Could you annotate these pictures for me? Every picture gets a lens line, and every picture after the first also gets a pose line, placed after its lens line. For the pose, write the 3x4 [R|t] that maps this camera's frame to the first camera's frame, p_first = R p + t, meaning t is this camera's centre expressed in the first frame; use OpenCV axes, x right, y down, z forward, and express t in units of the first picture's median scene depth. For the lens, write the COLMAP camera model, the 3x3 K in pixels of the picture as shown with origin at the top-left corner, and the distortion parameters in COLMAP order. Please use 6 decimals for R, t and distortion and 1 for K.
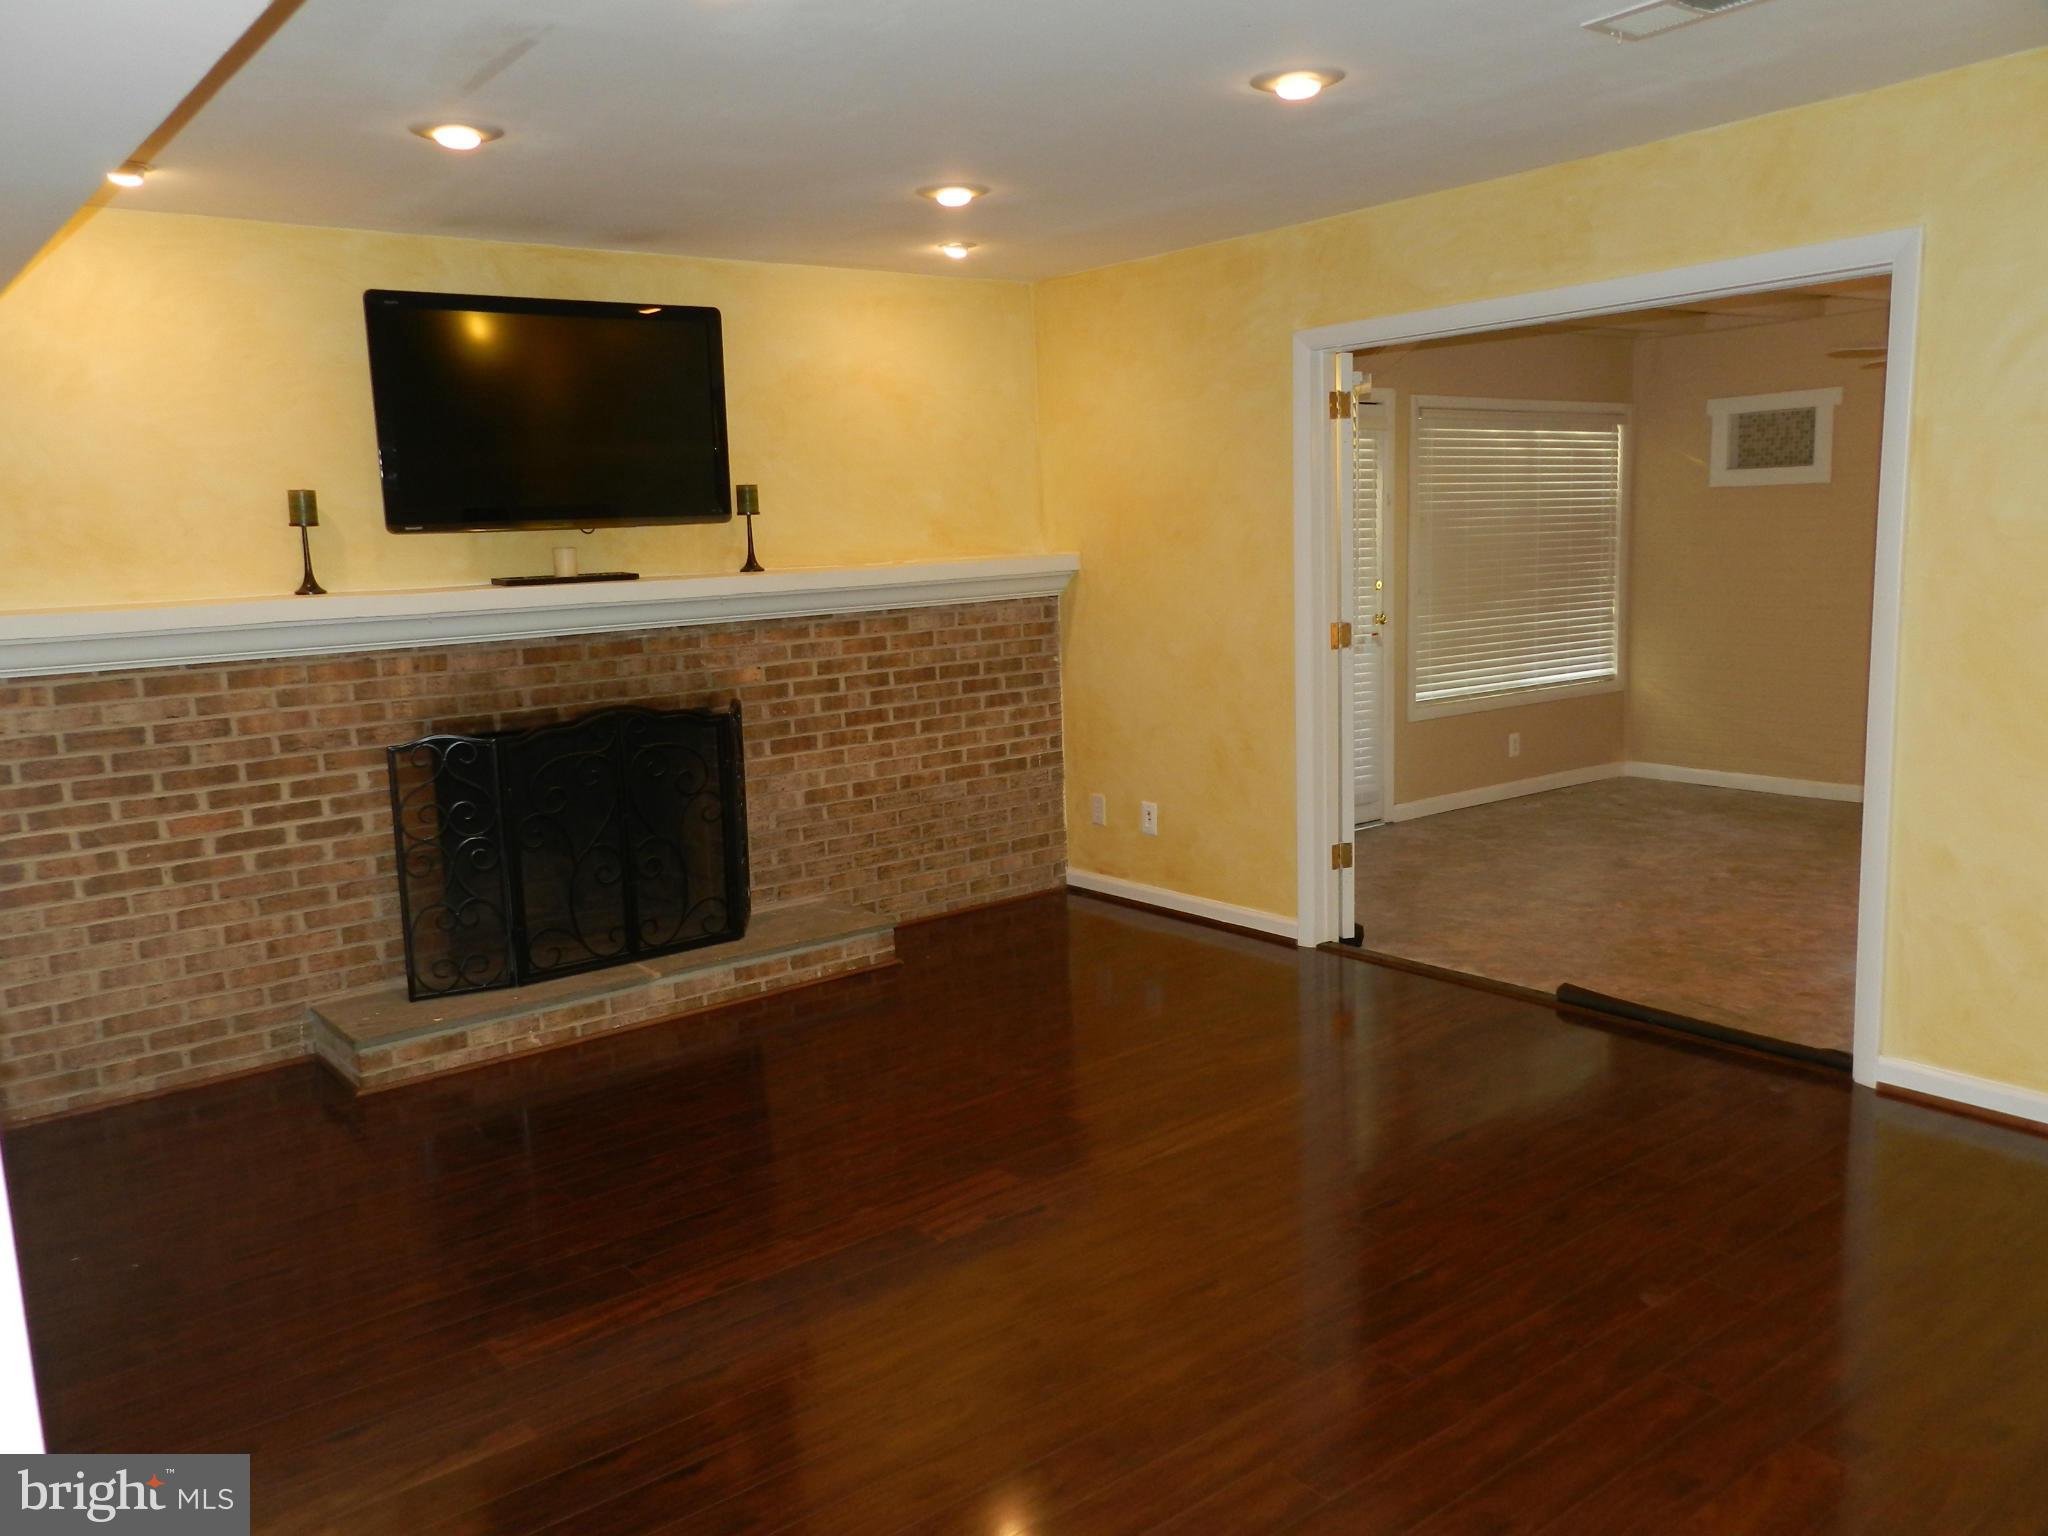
lens RADIAL K [[1541.0, 0, 954.0], [0, 1541.0, 780.9], [0, 0, 1]] dist [-0.044289, 0.102545]
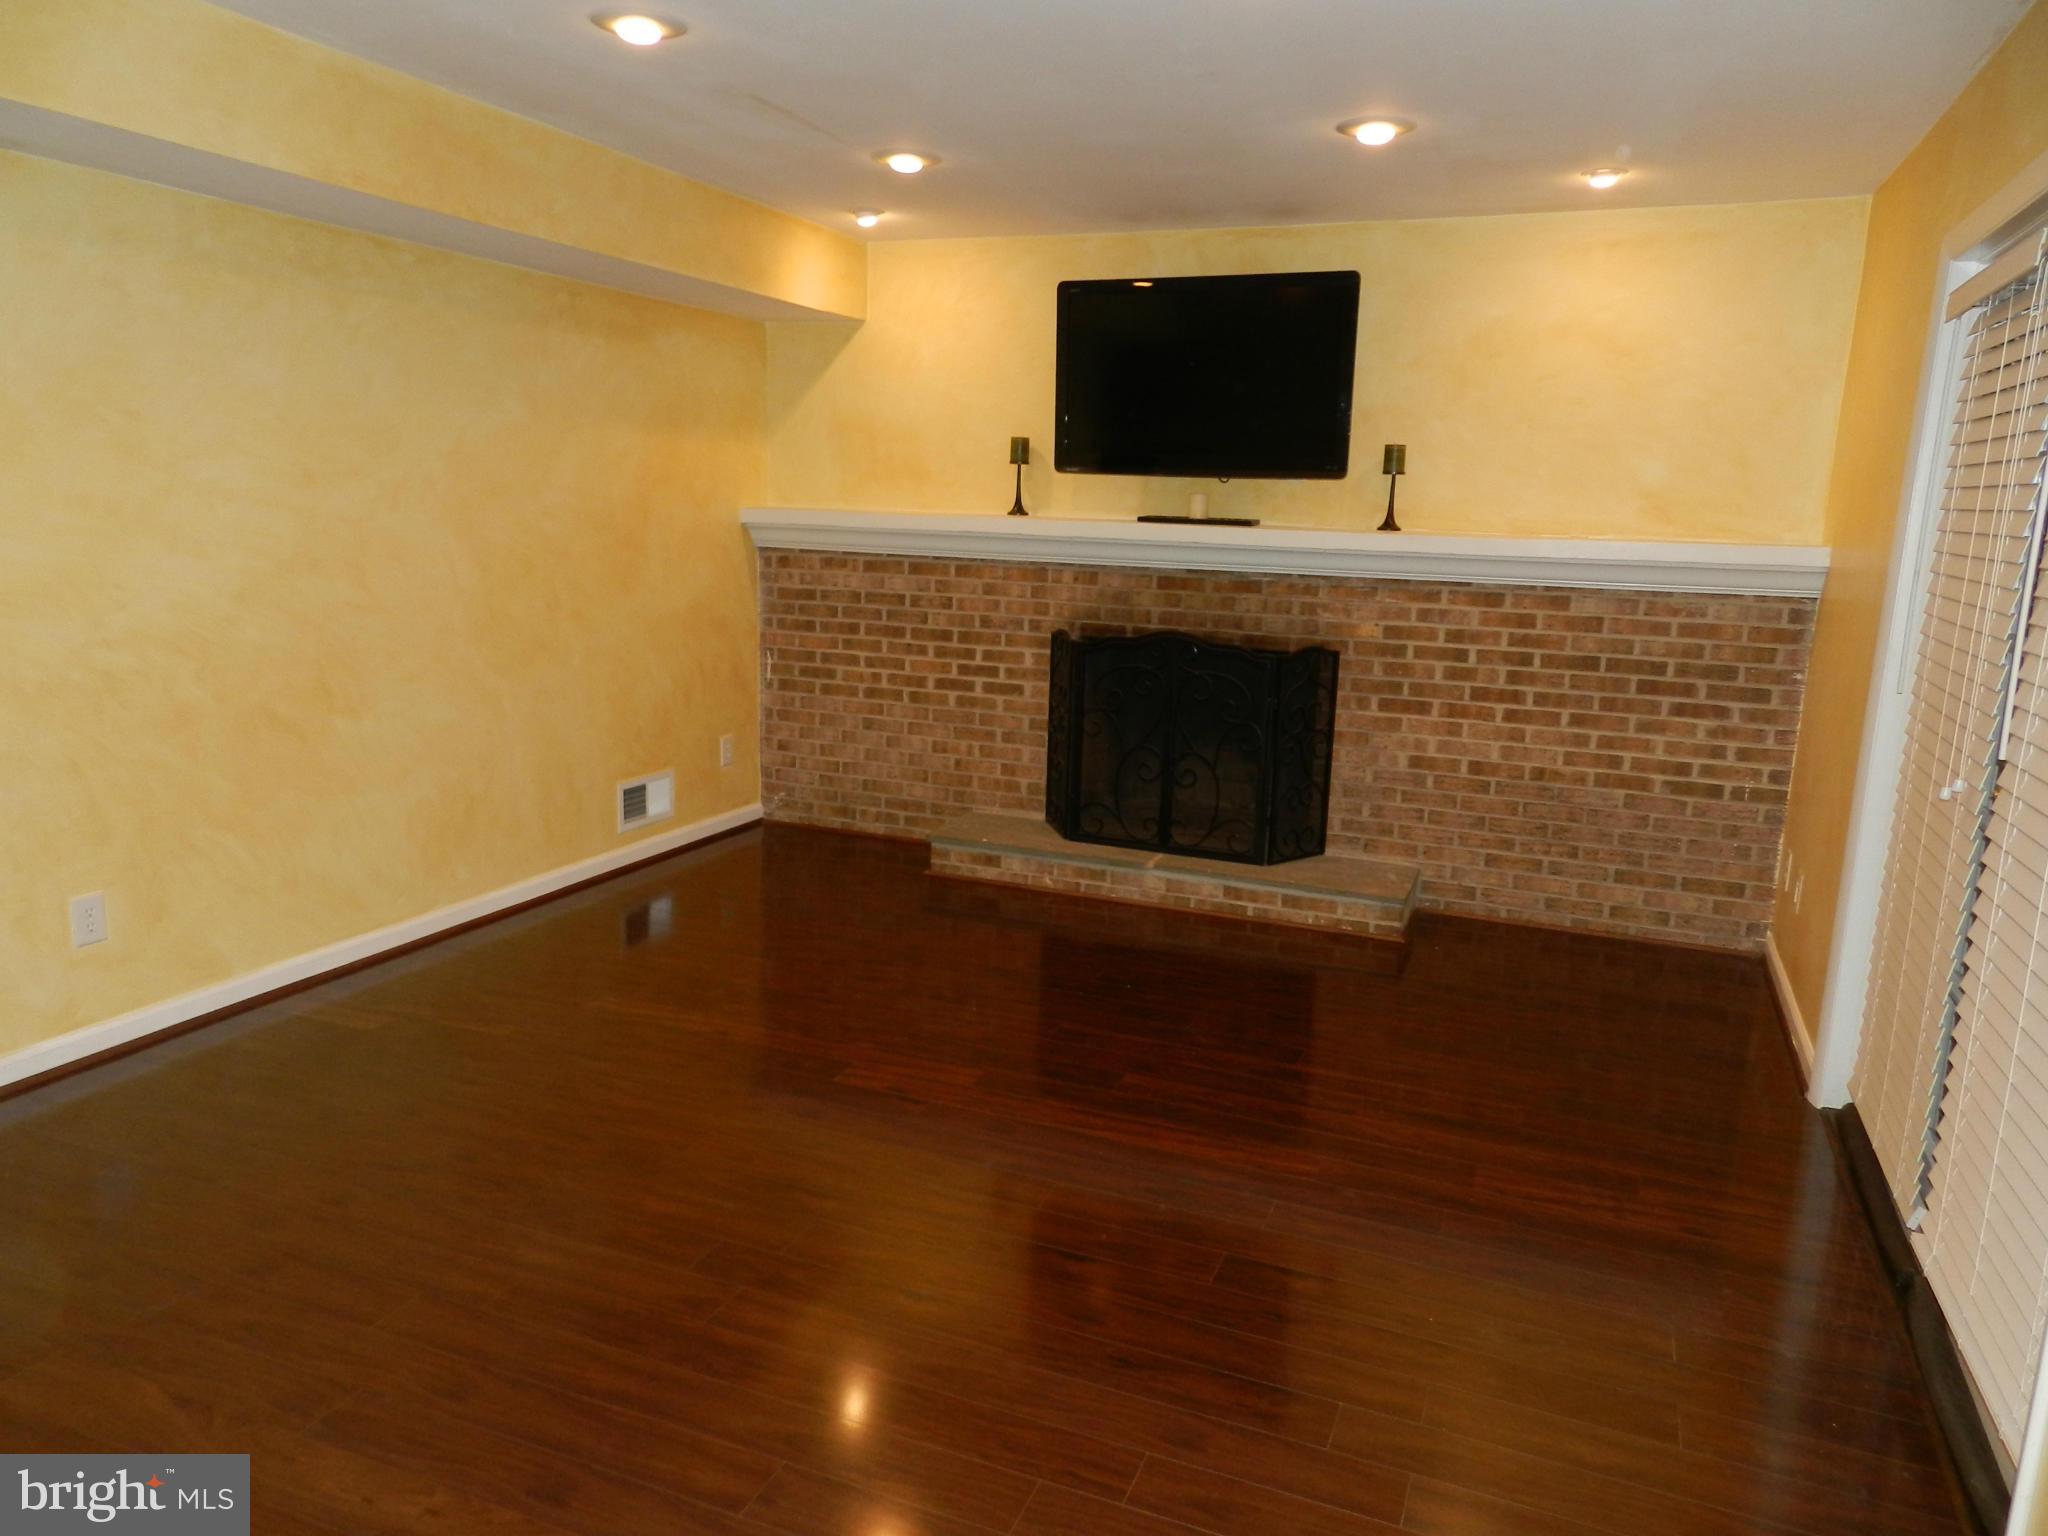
lens RADIAL K [[1375.1, 0, 1055.9], [0, 1375.1, 770.8], [0, 0, 1]] dist [0.005236, -0.002593]
pose [[0.501718, 0.223473, -0.835667, 0.572911], [-0.188542, 0.971078, 0.146487, -0.075333], [0.844234, 0.084064, 0.529341, 0.352832]]
